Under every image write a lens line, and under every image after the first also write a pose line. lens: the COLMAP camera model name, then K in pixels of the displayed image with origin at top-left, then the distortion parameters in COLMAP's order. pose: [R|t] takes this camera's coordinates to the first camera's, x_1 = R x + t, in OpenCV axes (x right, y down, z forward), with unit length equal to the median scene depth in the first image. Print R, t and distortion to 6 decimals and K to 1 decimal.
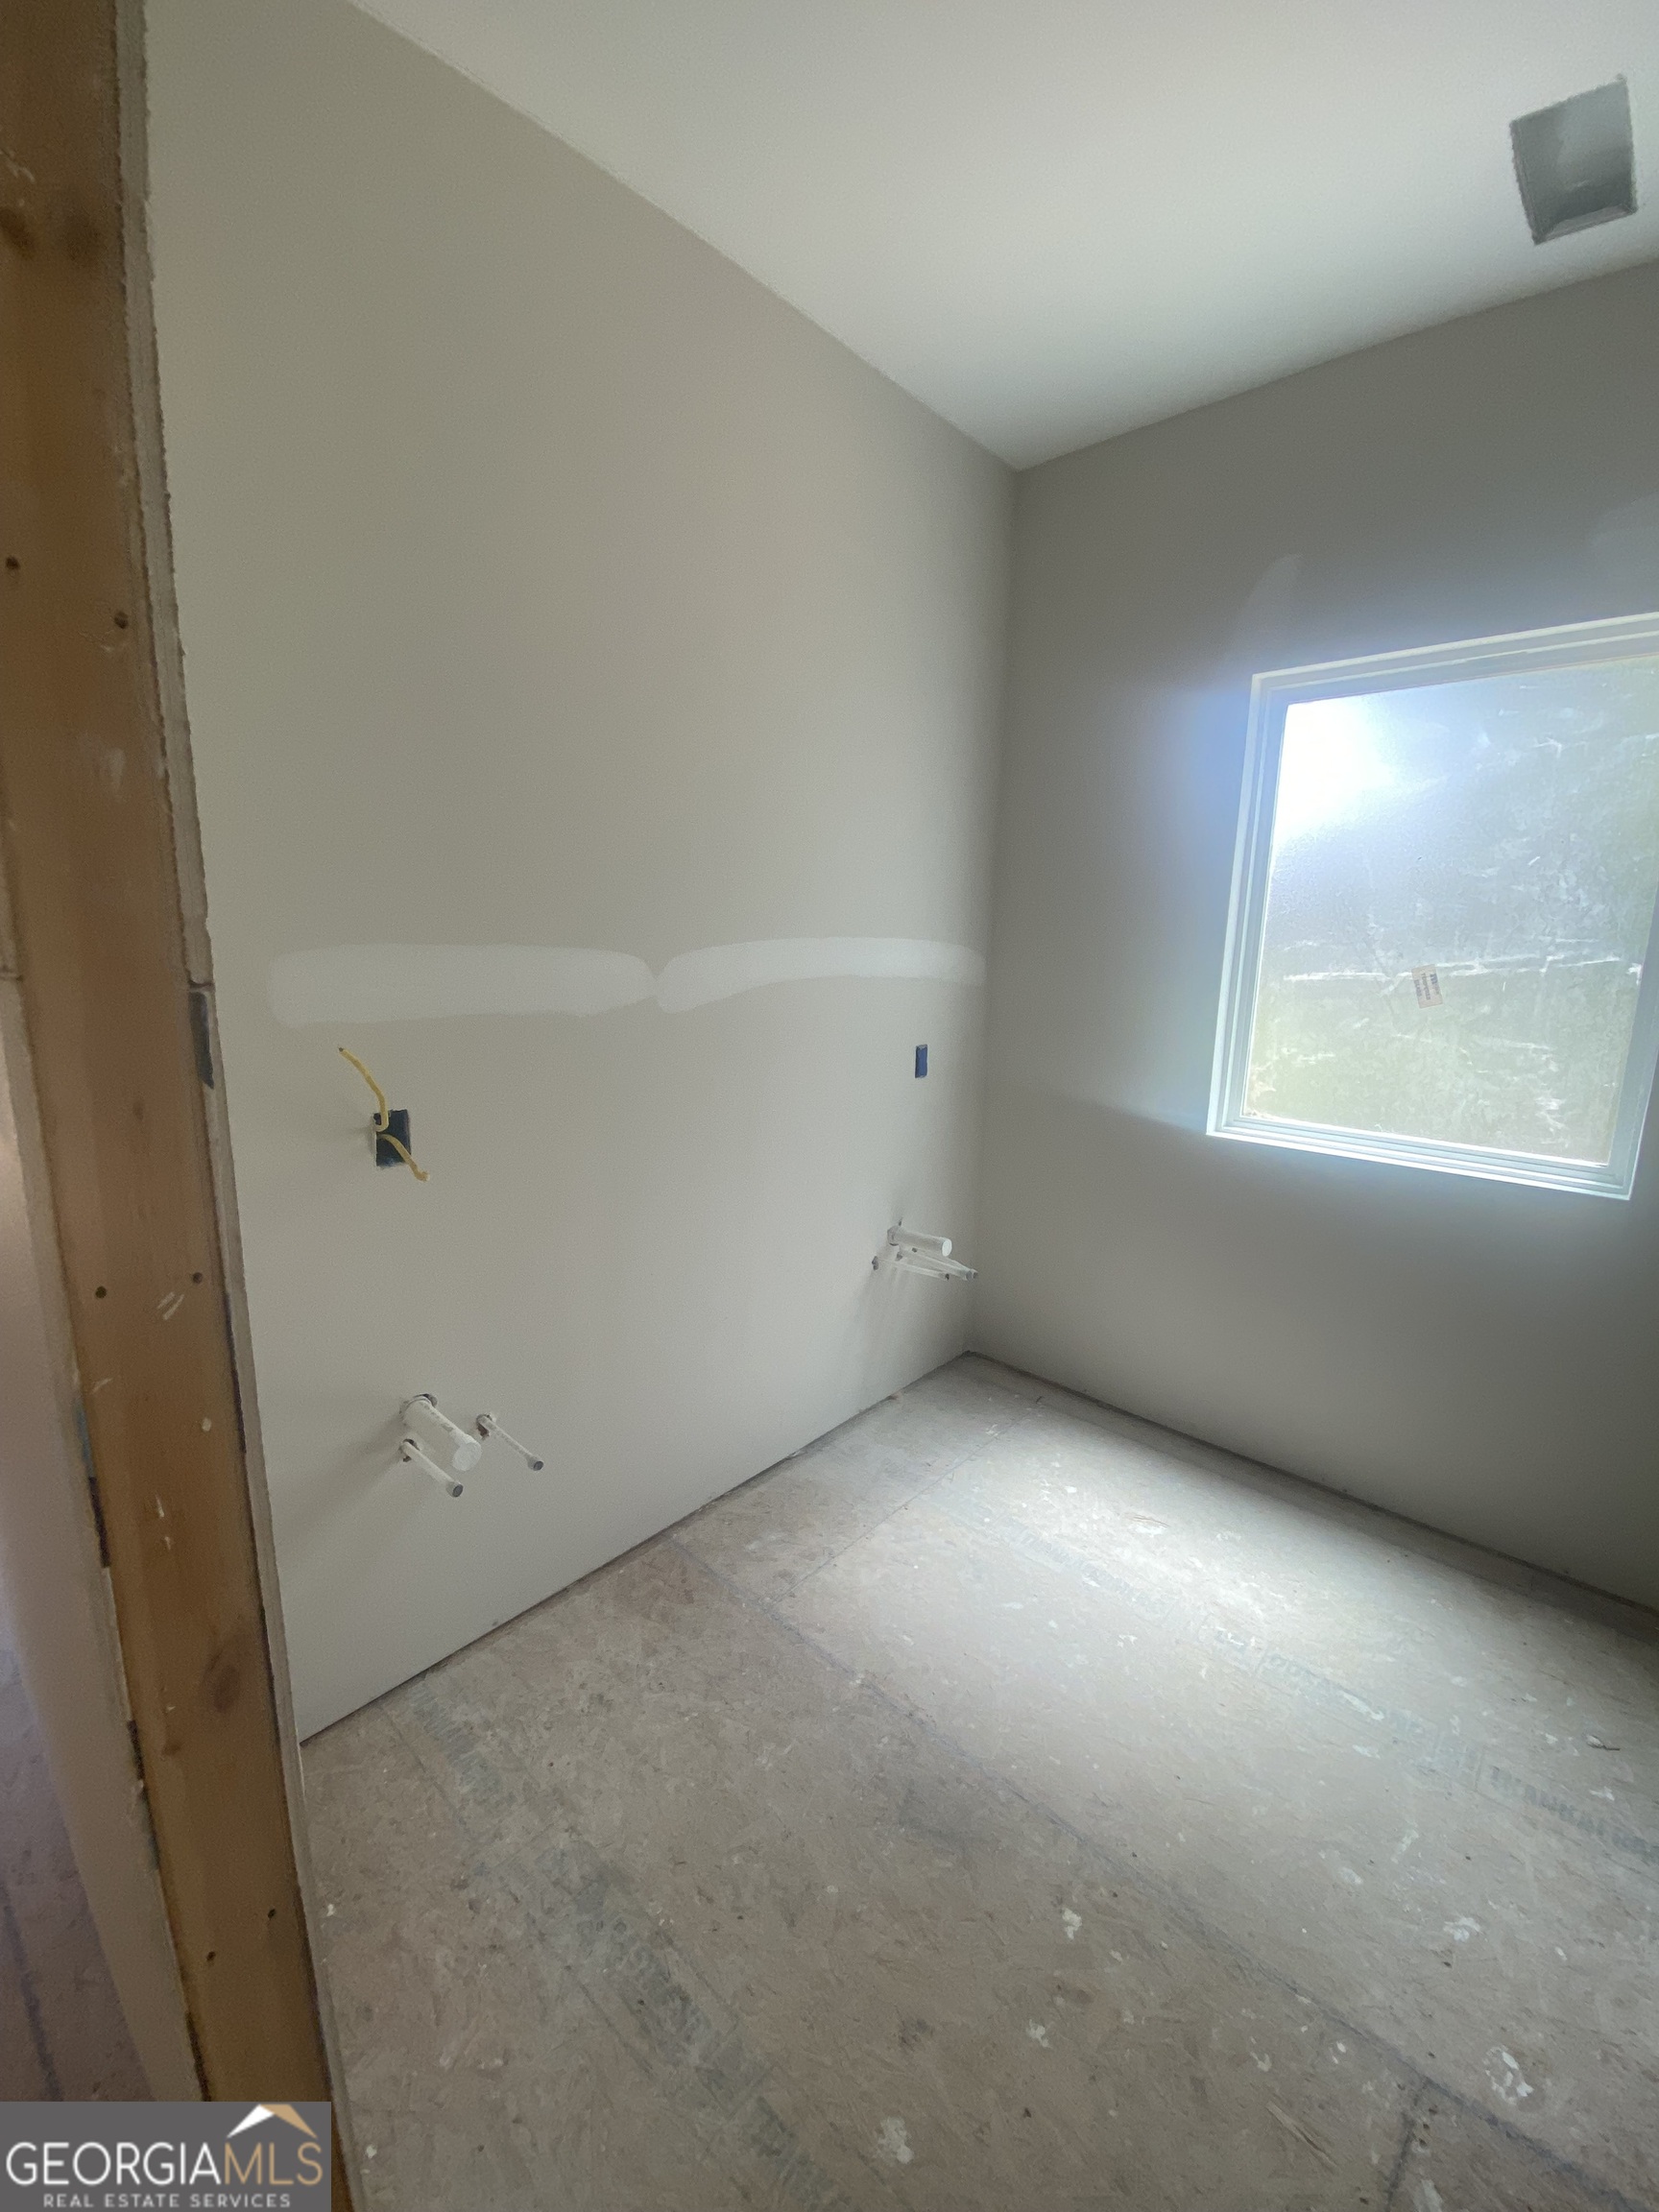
lens RADIAL K [[899.4, 0, 829.5], [0, 899.4, 1106.0], [0, 0, 1]] dist [-0.001152, -0.011841]
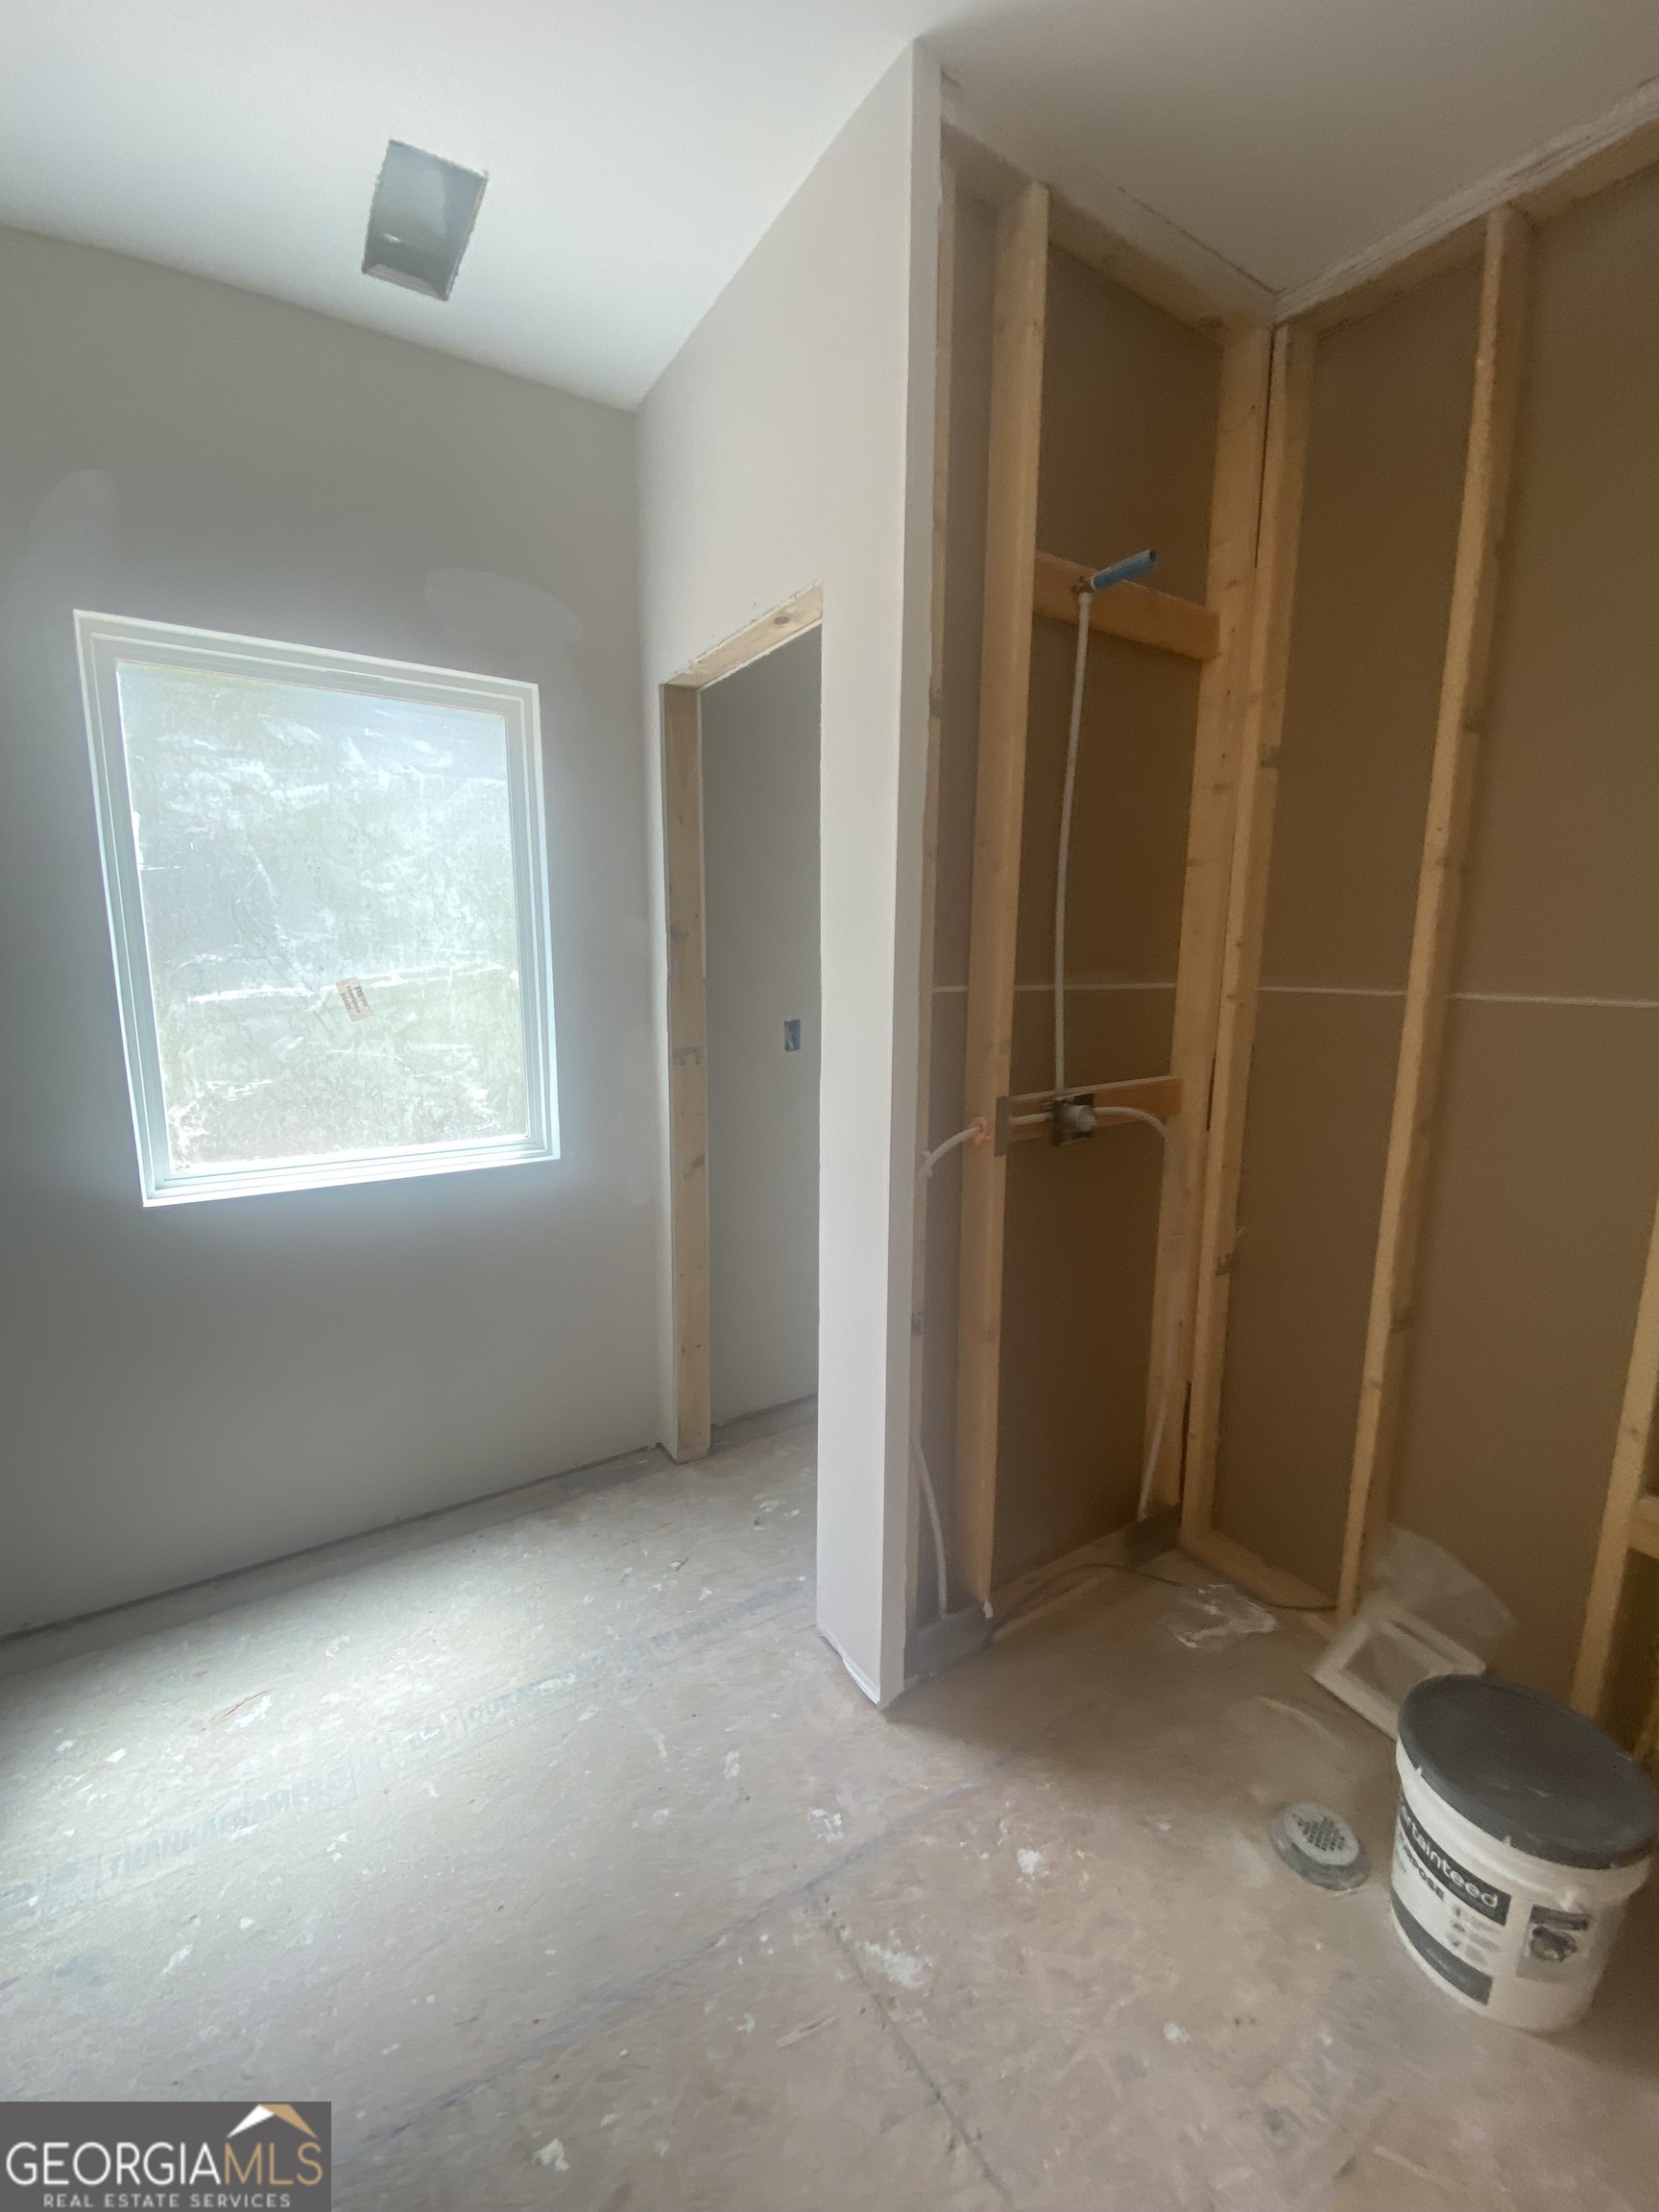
lens RADIAL K [[894.5, 0, 823.6], [0, 894.5, 1104.9], [0, 0, 1]] dist [0.023844, -0.021797]
pose [[0.261376, -0.176031, 0.949050, -0.177964], [0.173971, 0.975719, 0.133064, -0.067310], [-0.949430, 0.130328, 0.285654, 0.261796]]
